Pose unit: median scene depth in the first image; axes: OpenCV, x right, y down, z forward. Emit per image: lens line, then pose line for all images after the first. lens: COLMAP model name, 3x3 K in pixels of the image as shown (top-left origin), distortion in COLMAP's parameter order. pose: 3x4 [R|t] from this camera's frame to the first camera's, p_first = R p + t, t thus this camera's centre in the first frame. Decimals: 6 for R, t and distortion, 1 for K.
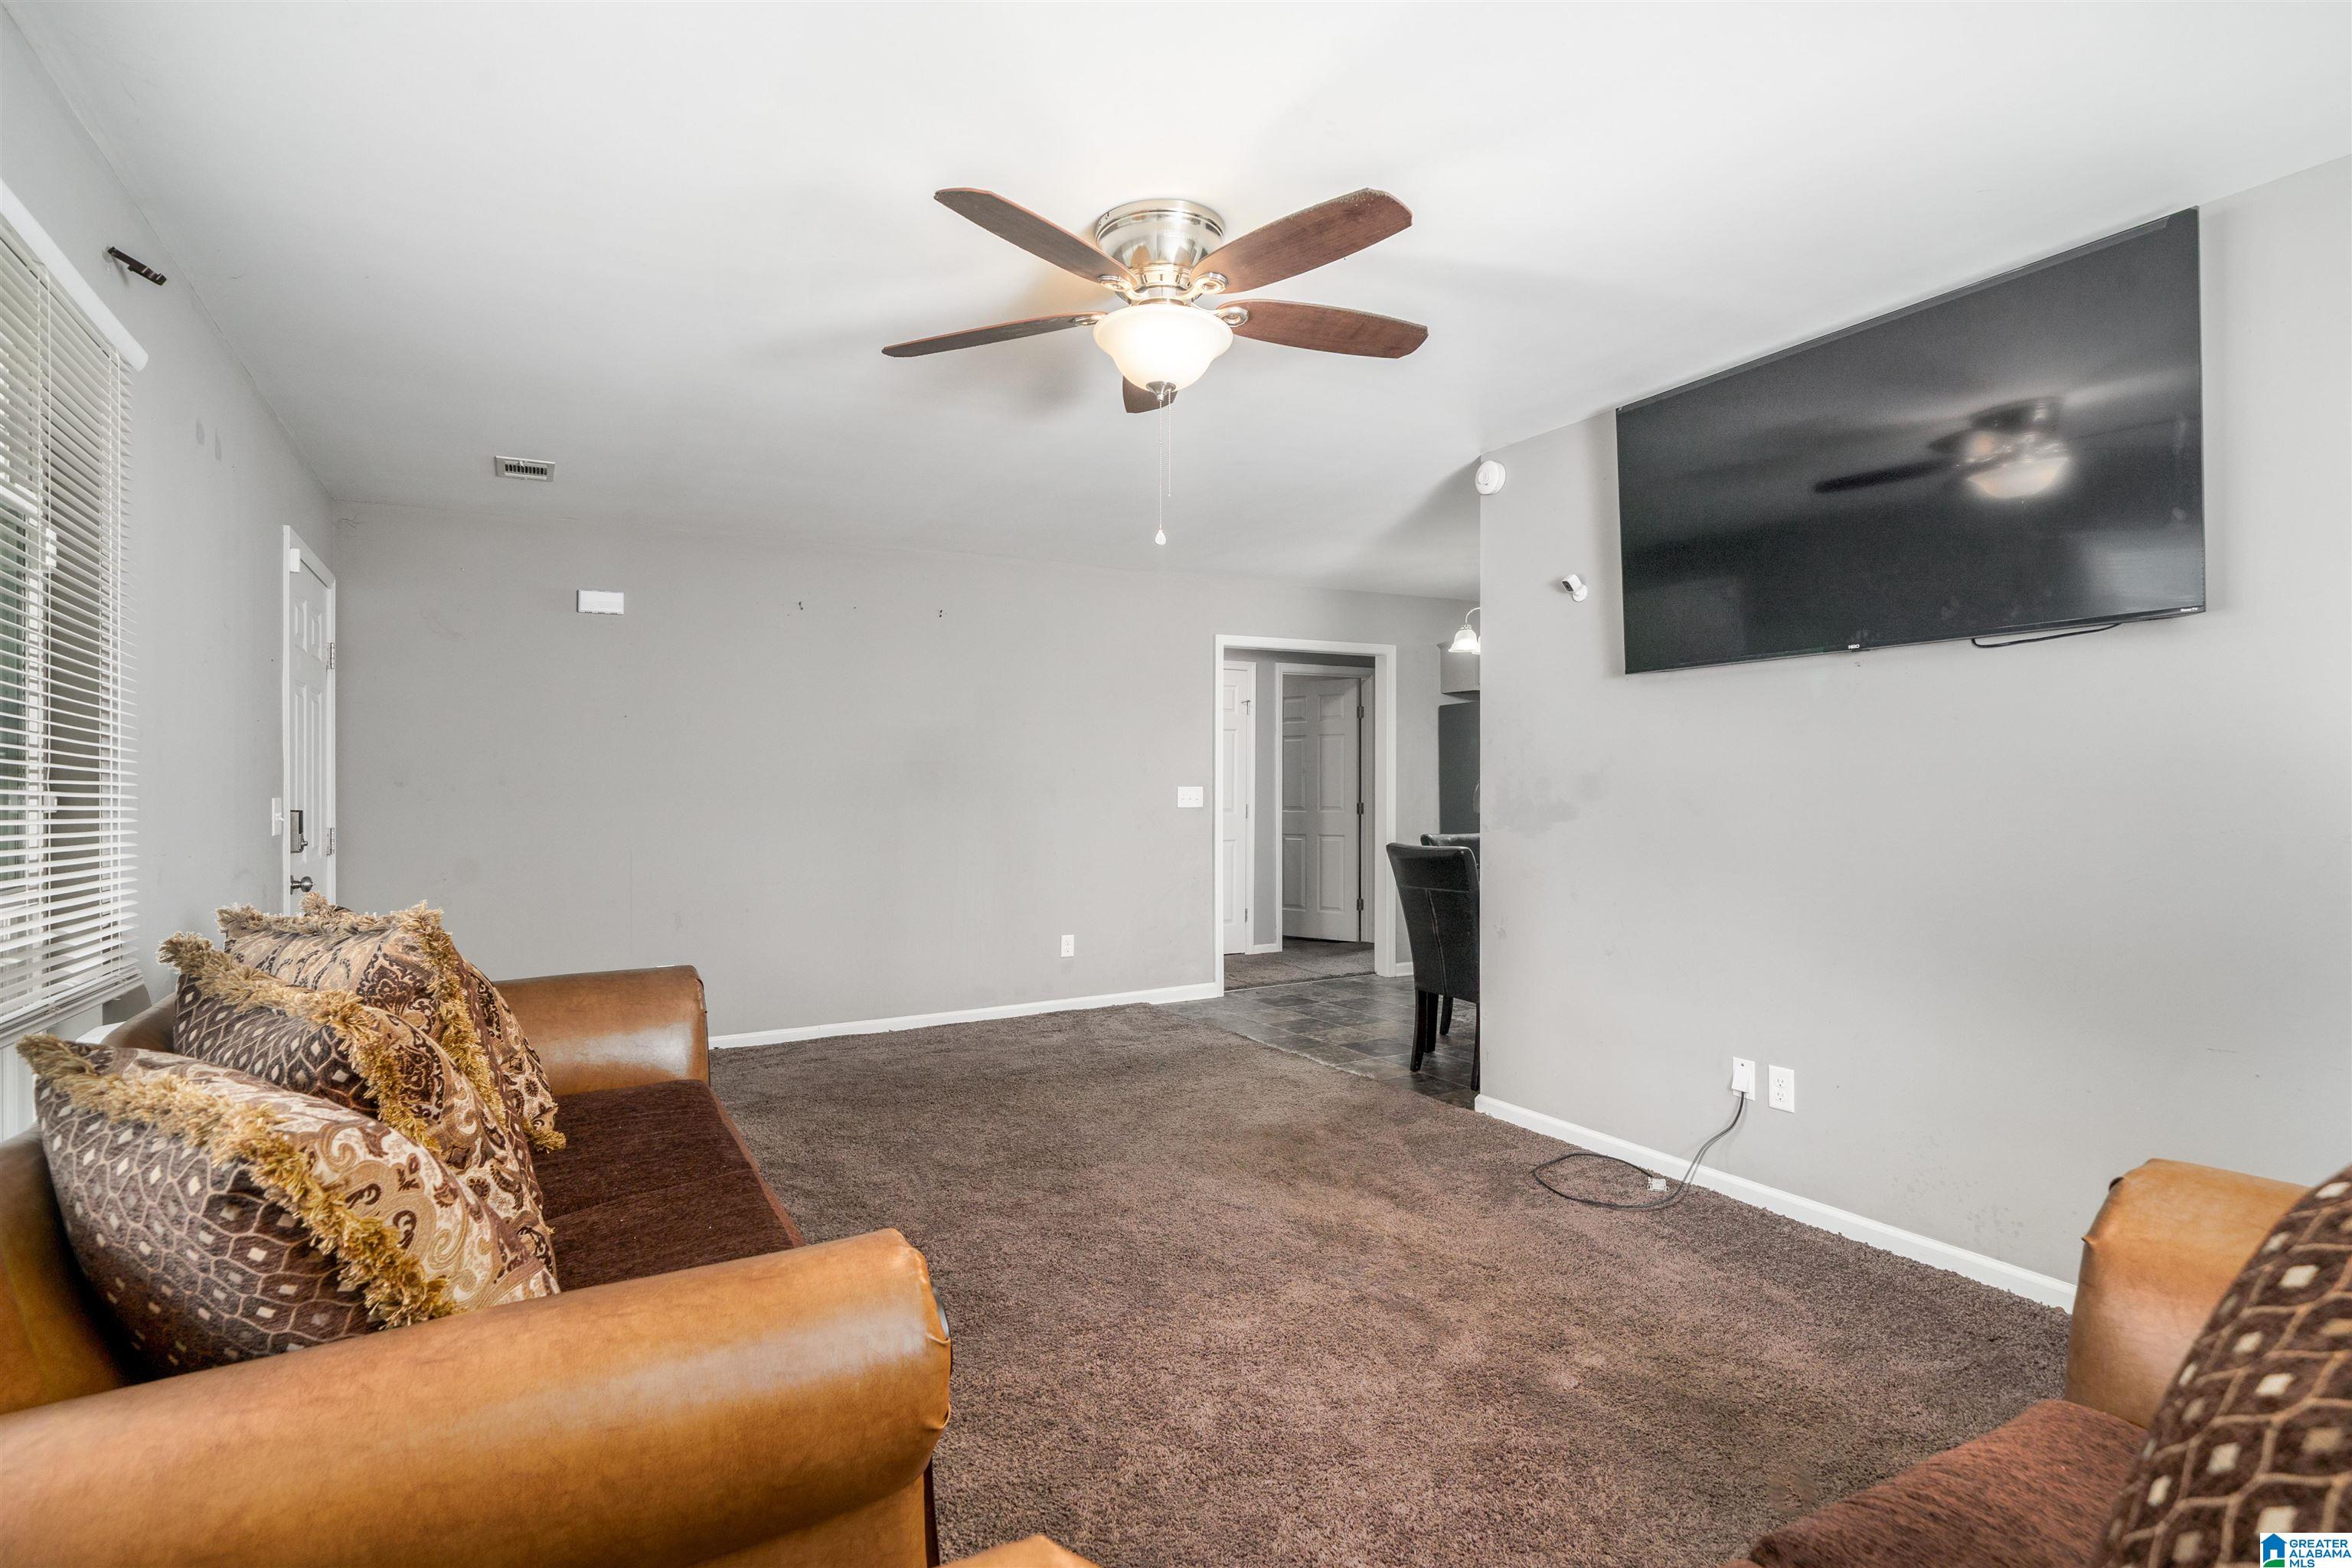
lens RADIAL K [[1180.0, 0, 1176.0], [0, 1180.0, 784.0], [0, 0, 1]] dist [0.001718, -0.000013]
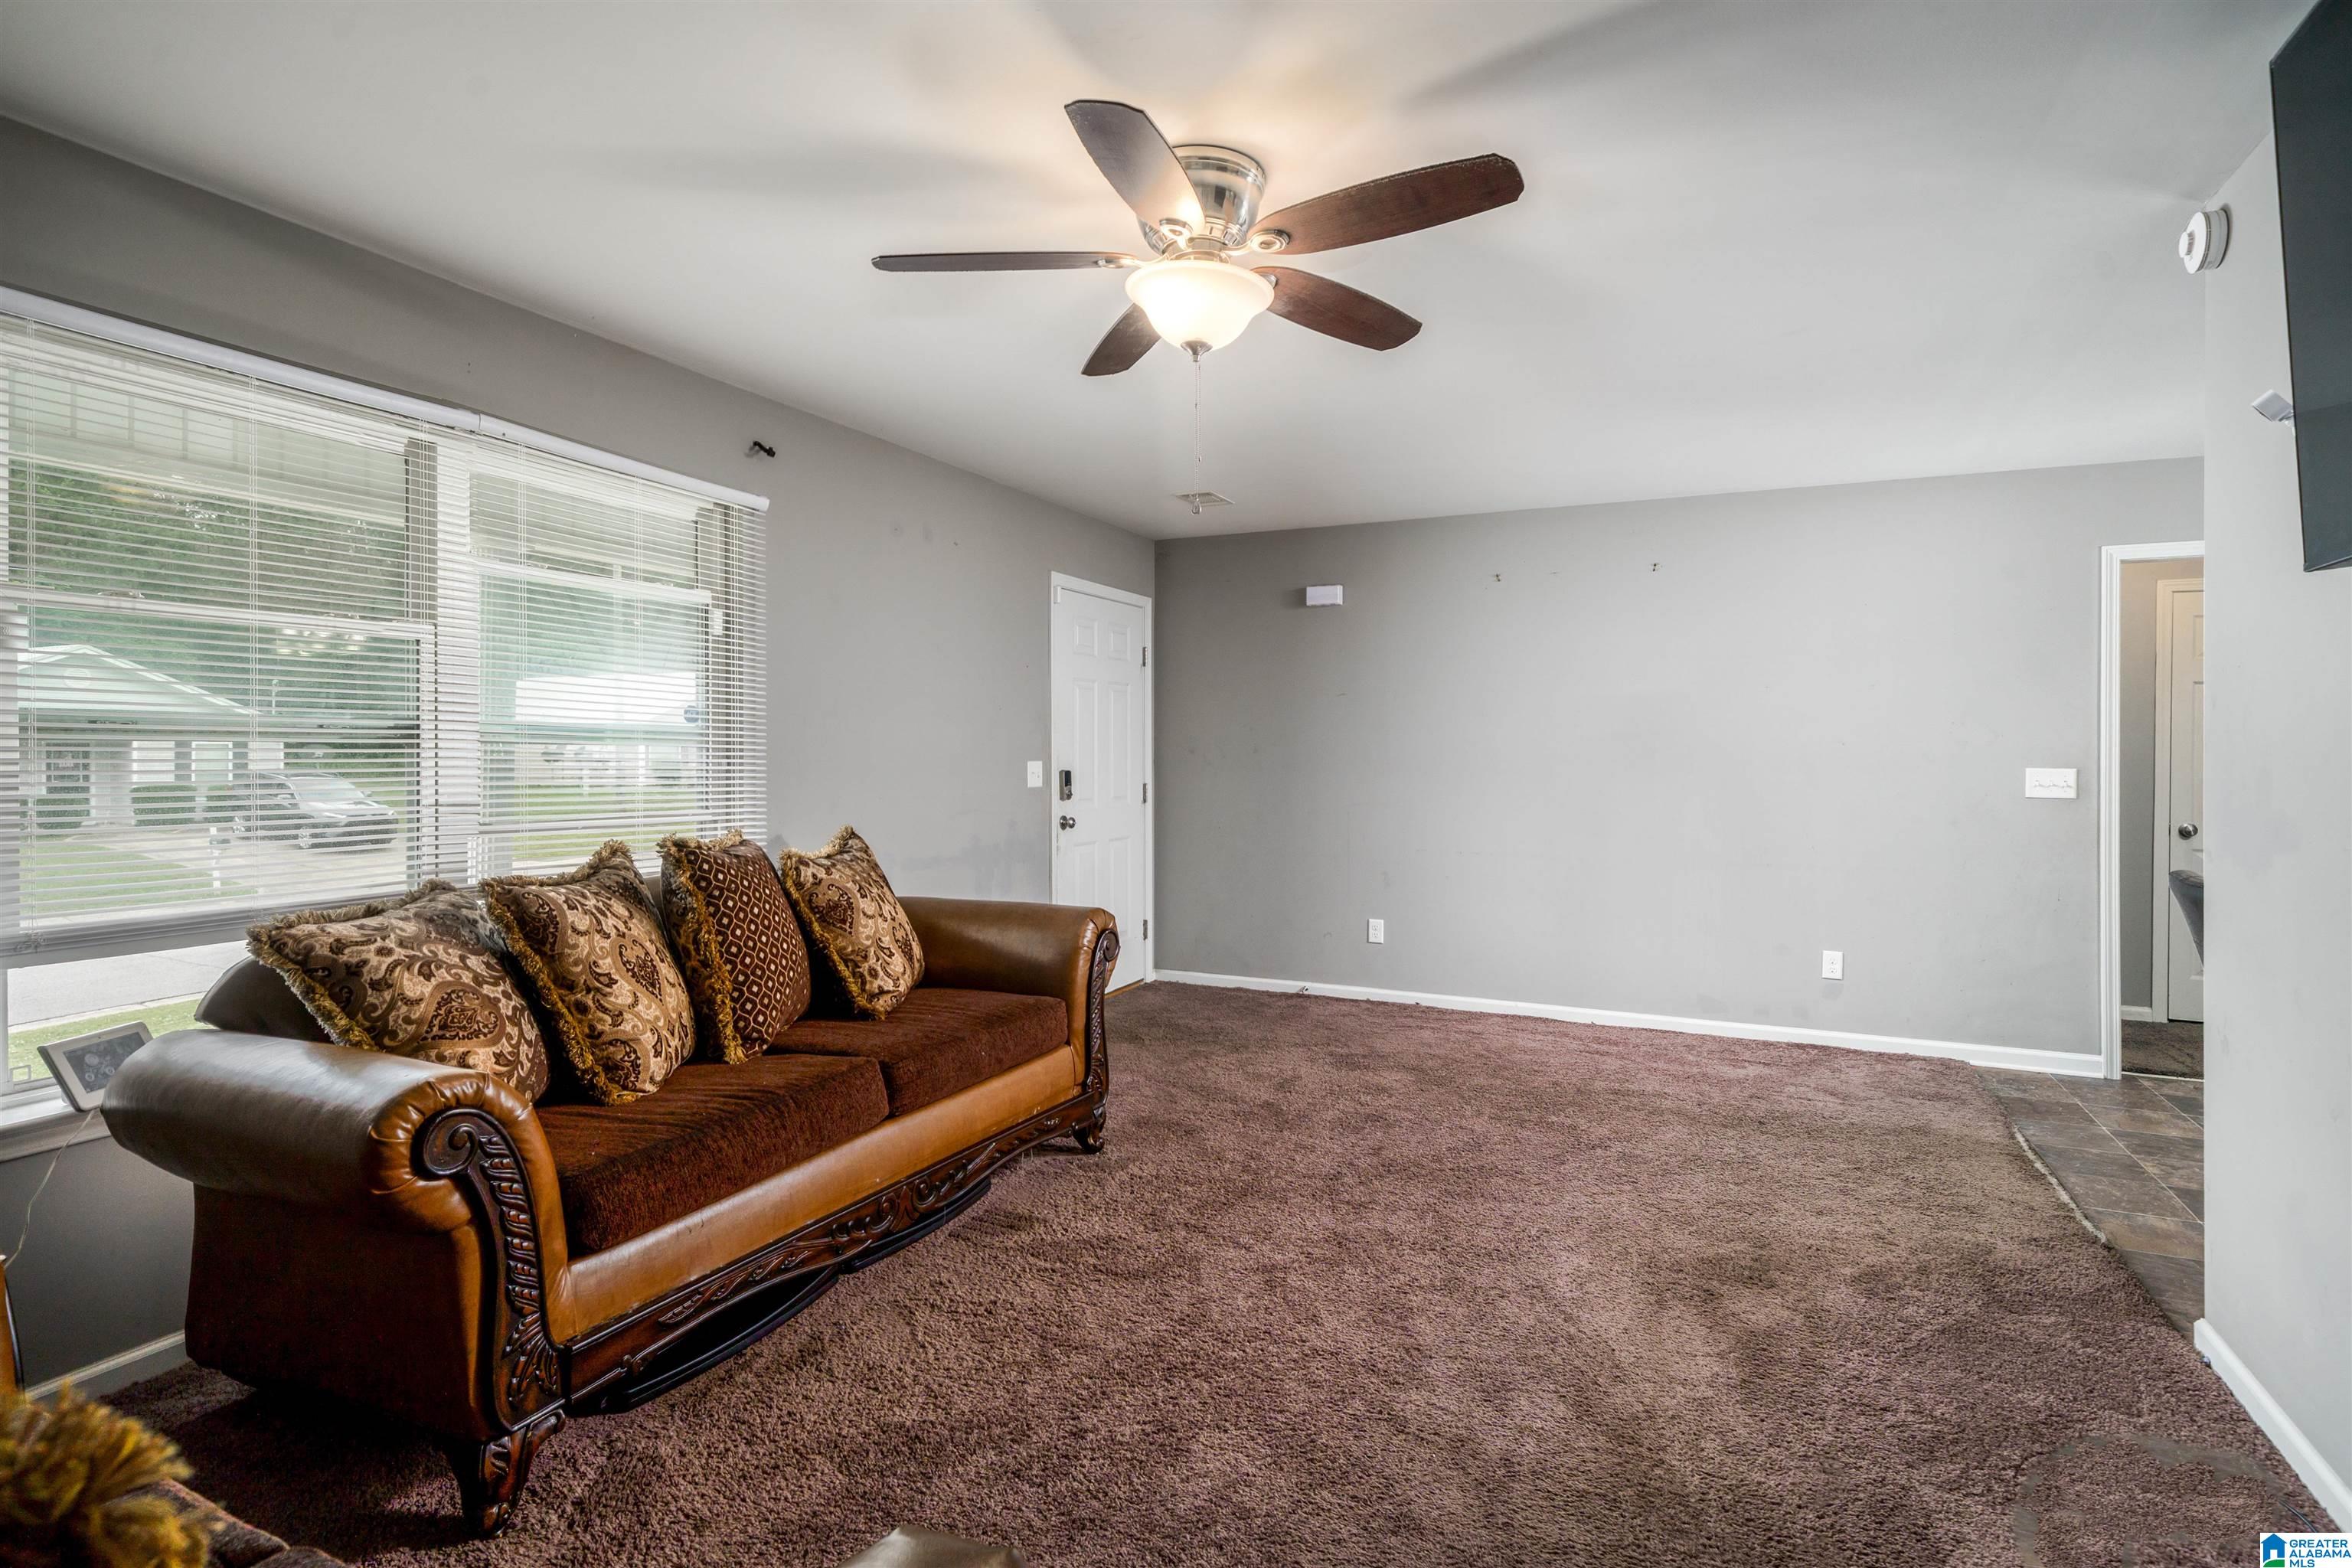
lens RADIAL K [[1175.0, 0, 1177.3], [0, 1175.0, 758.4], [0, 0, 1]] dist [0.004608, 0.000584]
pose [[0.575577, 0.017683, -0.817556, 0.447961], [-0.010163, 0.999844, 0.014471, -0.012852], [0.817684, -0.000021, 0.575667, 0.270182]]
